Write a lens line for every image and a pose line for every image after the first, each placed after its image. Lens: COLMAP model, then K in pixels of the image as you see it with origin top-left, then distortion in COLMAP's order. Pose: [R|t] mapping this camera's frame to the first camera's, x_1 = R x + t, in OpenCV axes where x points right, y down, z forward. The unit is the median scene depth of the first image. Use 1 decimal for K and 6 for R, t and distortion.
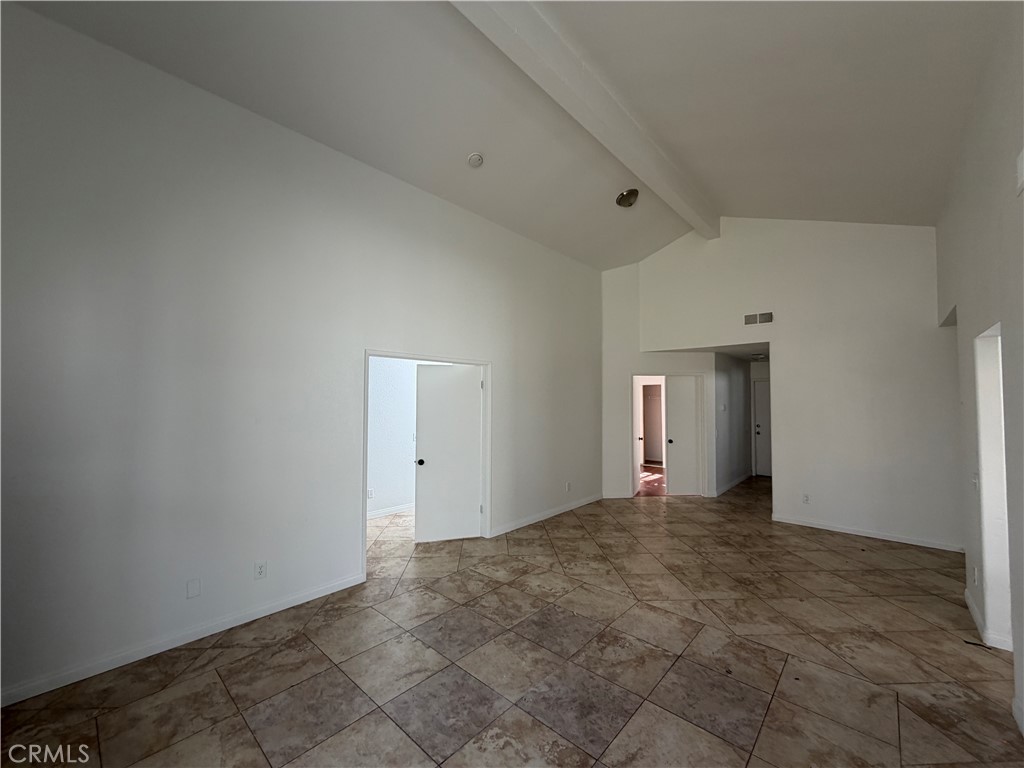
lens RADIAL K [[407.6, 0, 509.9], [0, 407.6, 385.4], [0, 0, 1]] dist [0.000797, 0.000041]
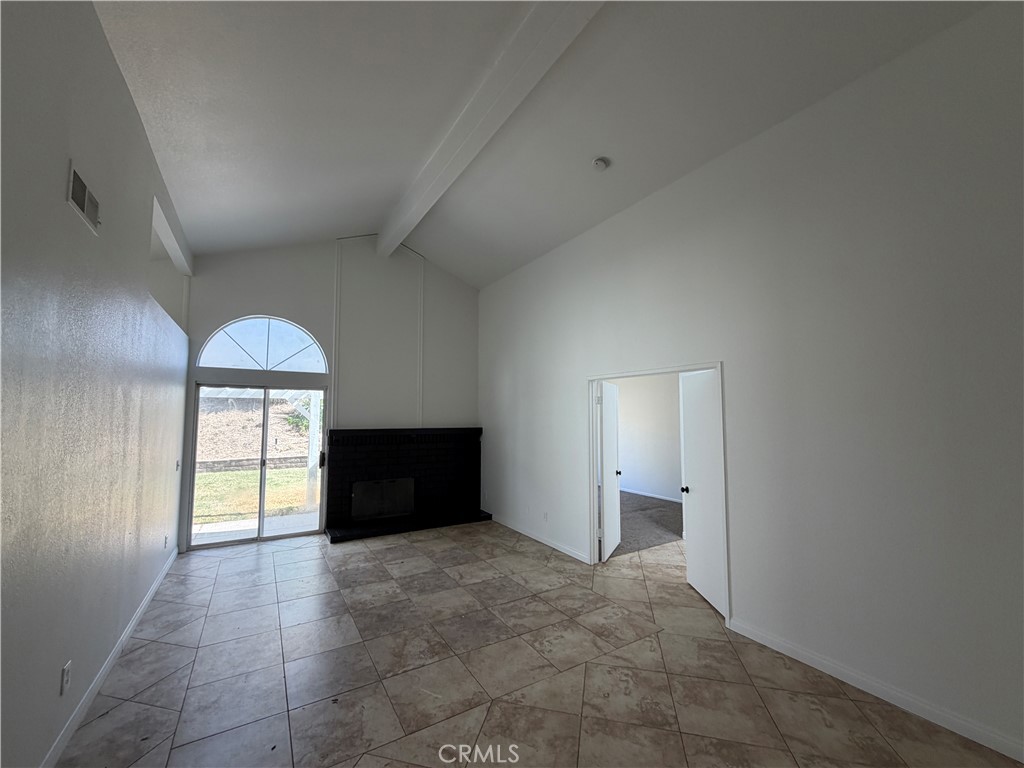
lens RADIAL K [[407.6, 0, 509.9], [0, 407.6, 385.4], [0, 0, 1]] dist [0.000797, 0.000041]
pose [[-0.277977, -0.073694, -0.957757, 1.044458], [0.028247, 0.995995, -0.084835, 0.043908], [0.960172, -0.050636, -0.274782, 1.269203]]
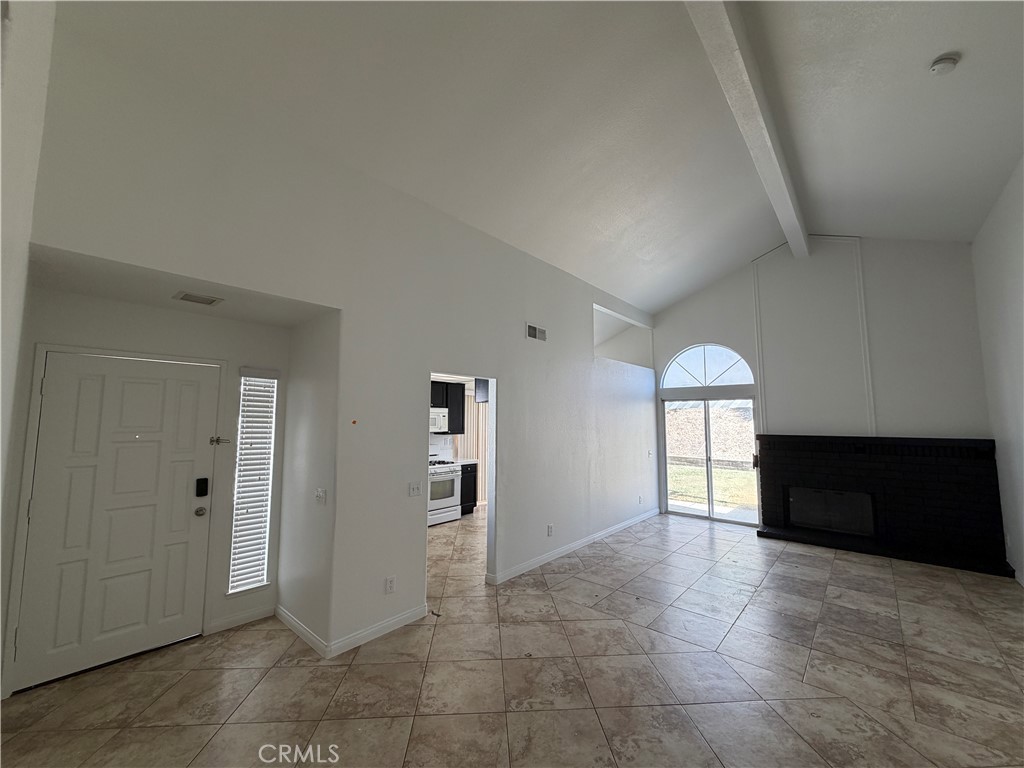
lens RADIAL K [[407.6, 0, 509.9], [0, 407.6, 385.4], [0, 0, 1]] dist [0.000797, 0.000041]
pose [[-0.999830, -0.006928, -0.017076, 0.786864], [-0.004806, 0.992604, -0.121305, 0.071531], [0.017790, -0.121202, -0.992468, 1.956082]]
